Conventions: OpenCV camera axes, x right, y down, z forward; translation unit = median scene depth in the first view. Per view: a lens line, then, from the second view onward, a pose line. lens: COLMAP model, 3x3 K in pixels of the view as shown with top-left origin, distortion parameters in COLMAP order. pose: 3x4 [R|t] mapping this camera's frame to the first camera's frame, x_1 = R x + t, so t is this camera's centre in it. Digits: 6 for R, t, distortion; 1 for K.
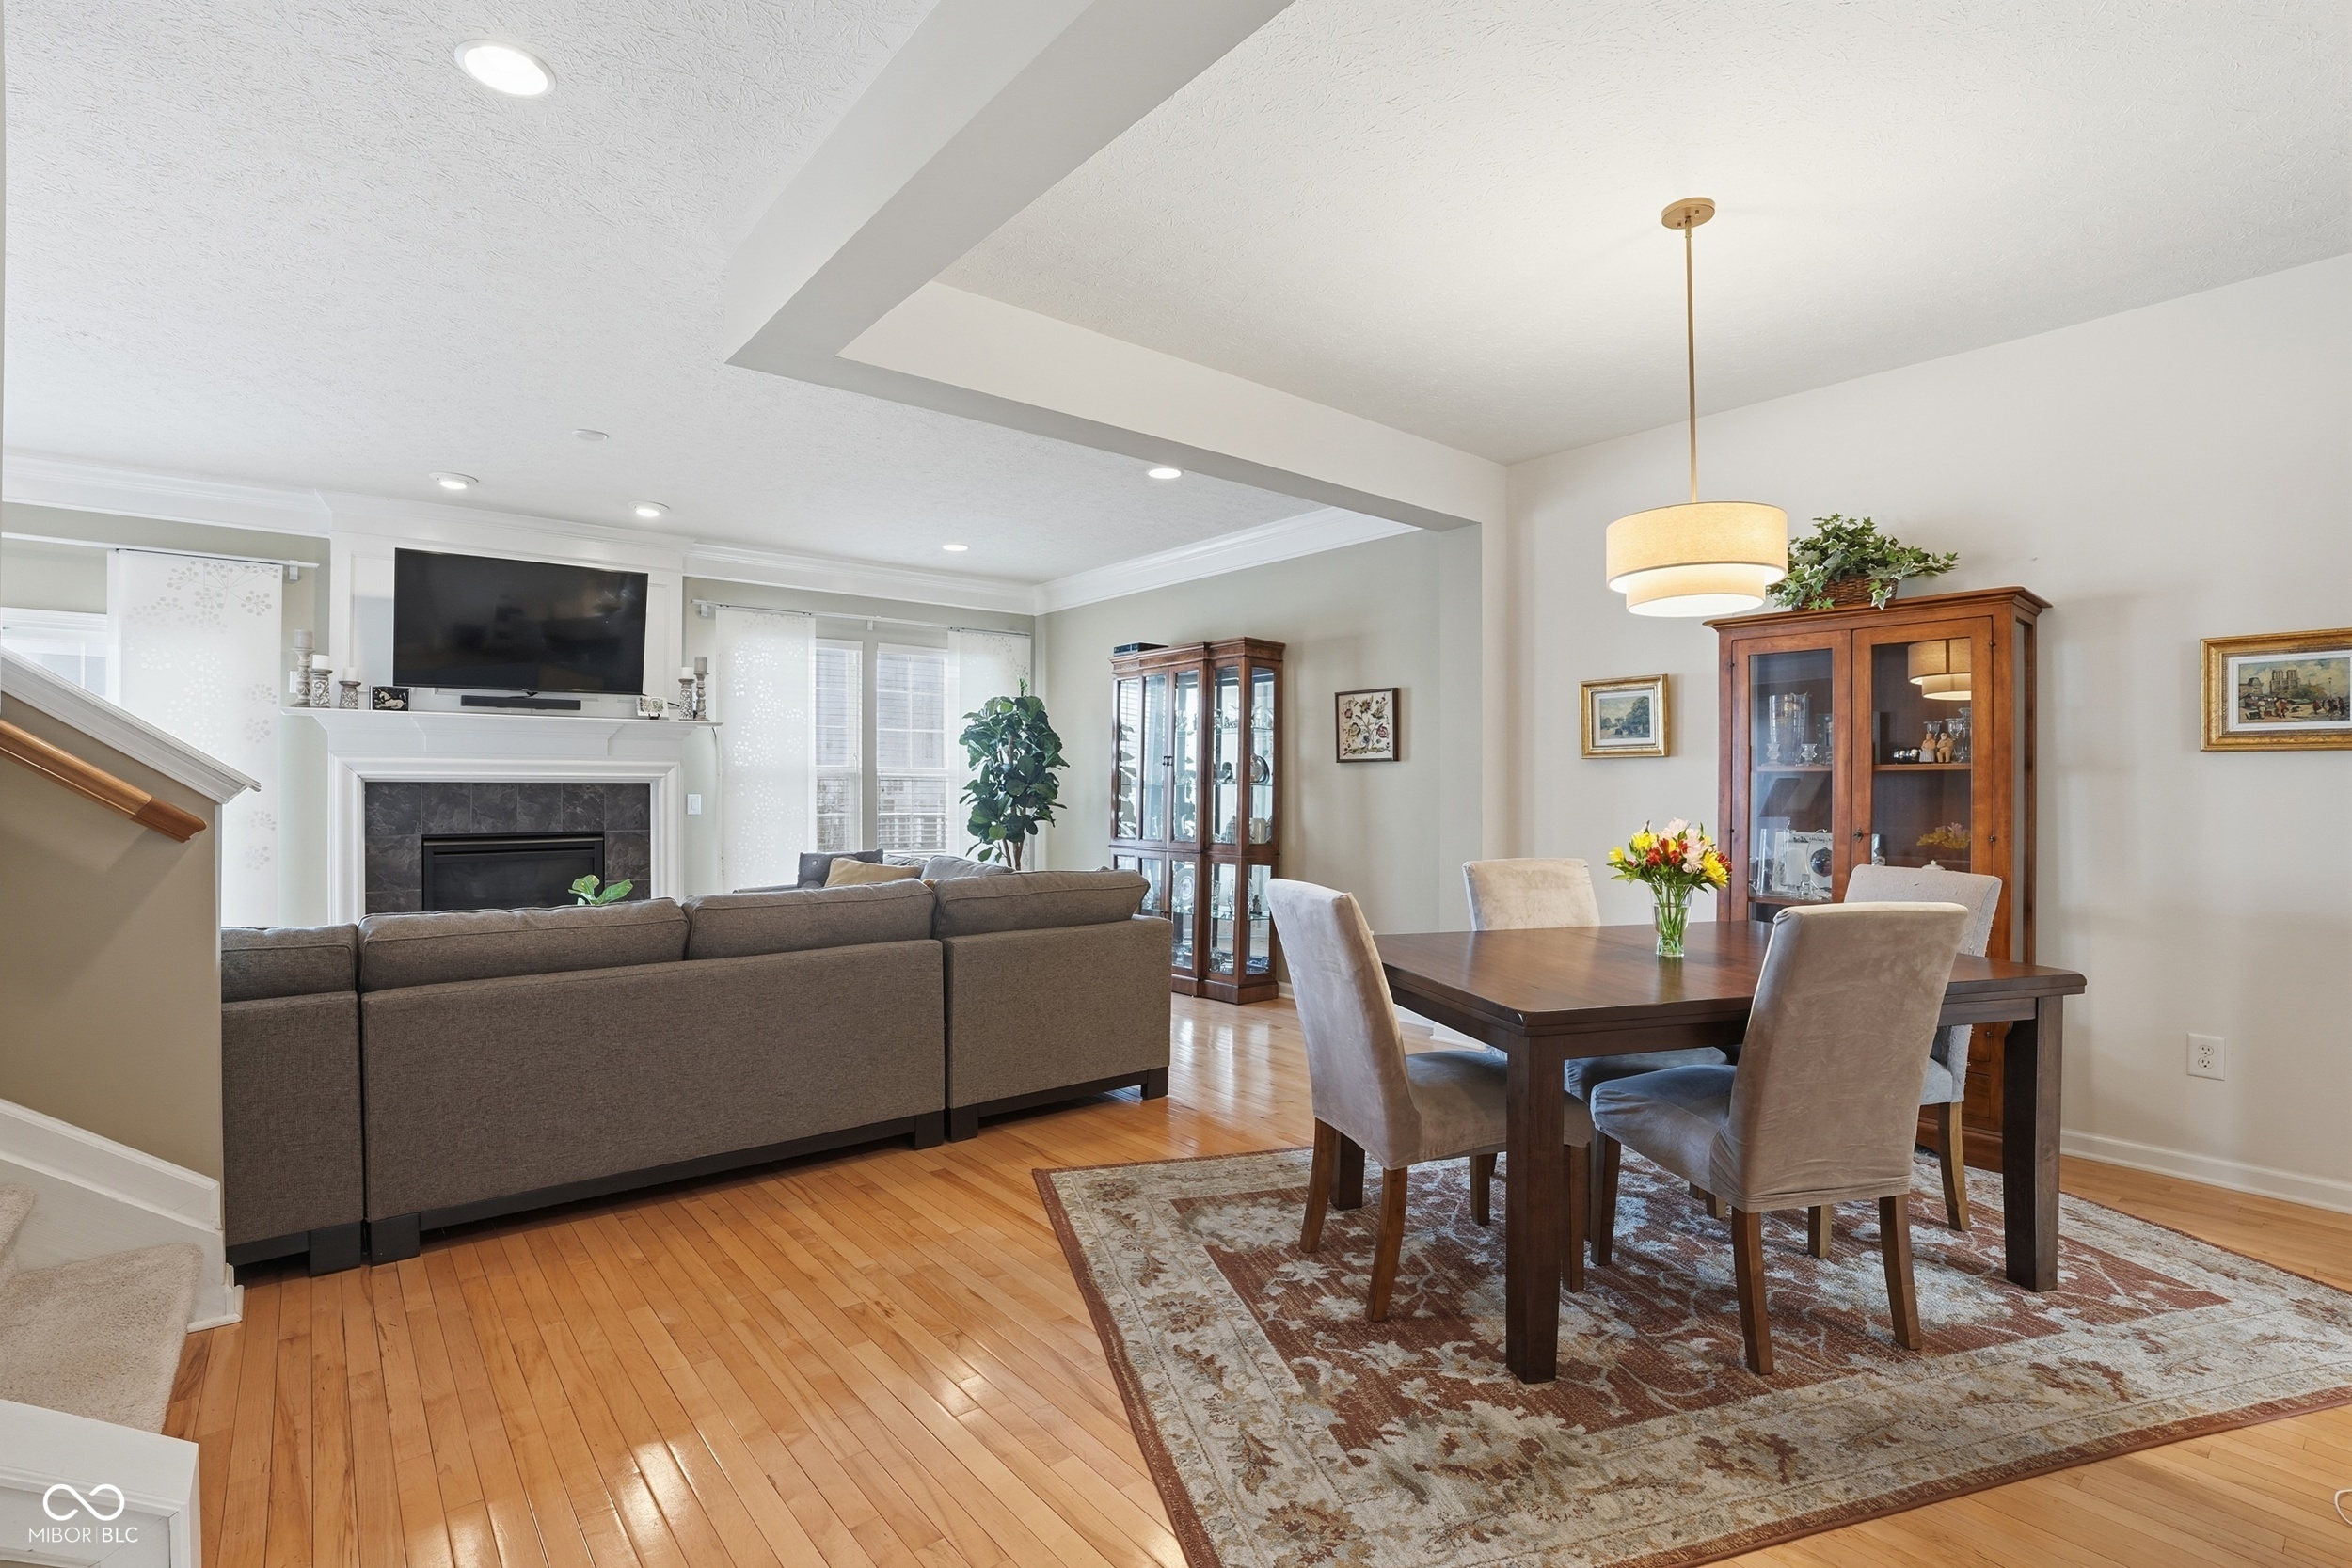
lens RADIAL K [[1103.9, 0, 1171.6], [0, 1103.9, 799.1], [0, 0, 1]] dist [-0.039717, 0.022379]
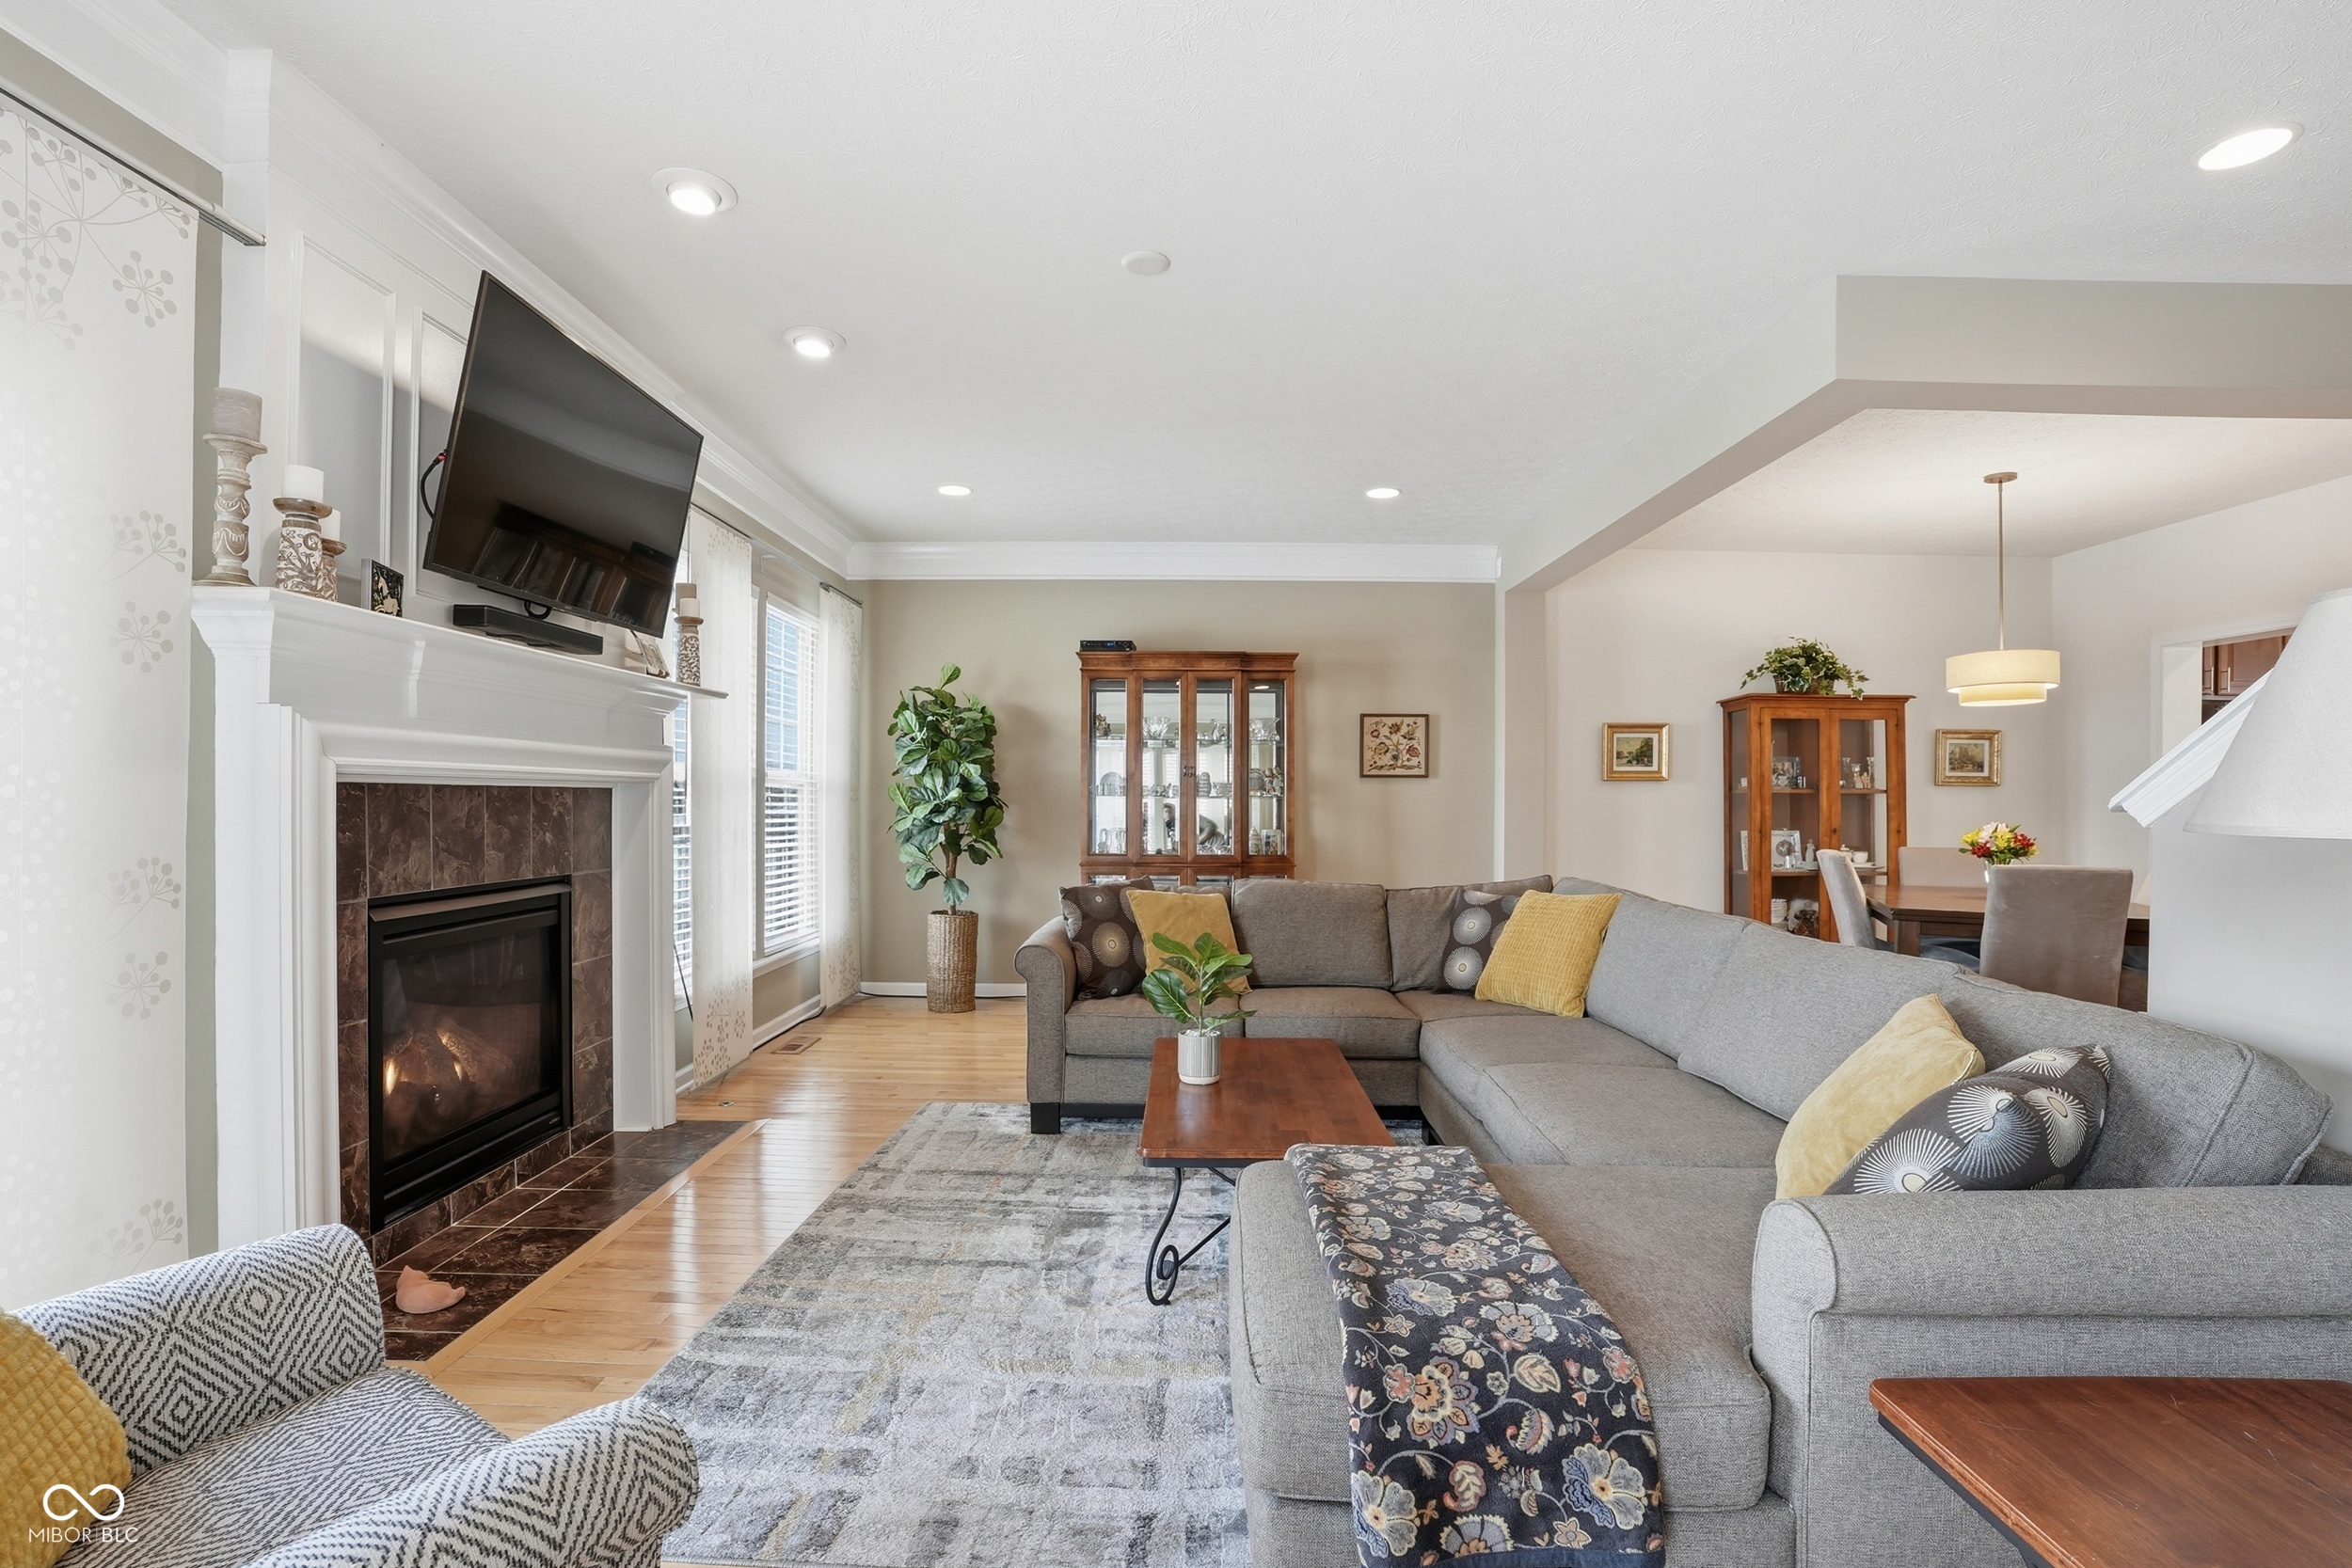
lens RADIAL K [[1103.9, 0, 1171.6], [0, 1103.9, 799.1], [0, 0, 1]] dist [-0.039717, 0.022379]
pose [[0.631655, 0.003348, 0.775242, -0.845383], [0.002001, 0.999980, -0.005950, -0.005362], [-0.775247, 0.005310, 0.631636, 0.466011]]
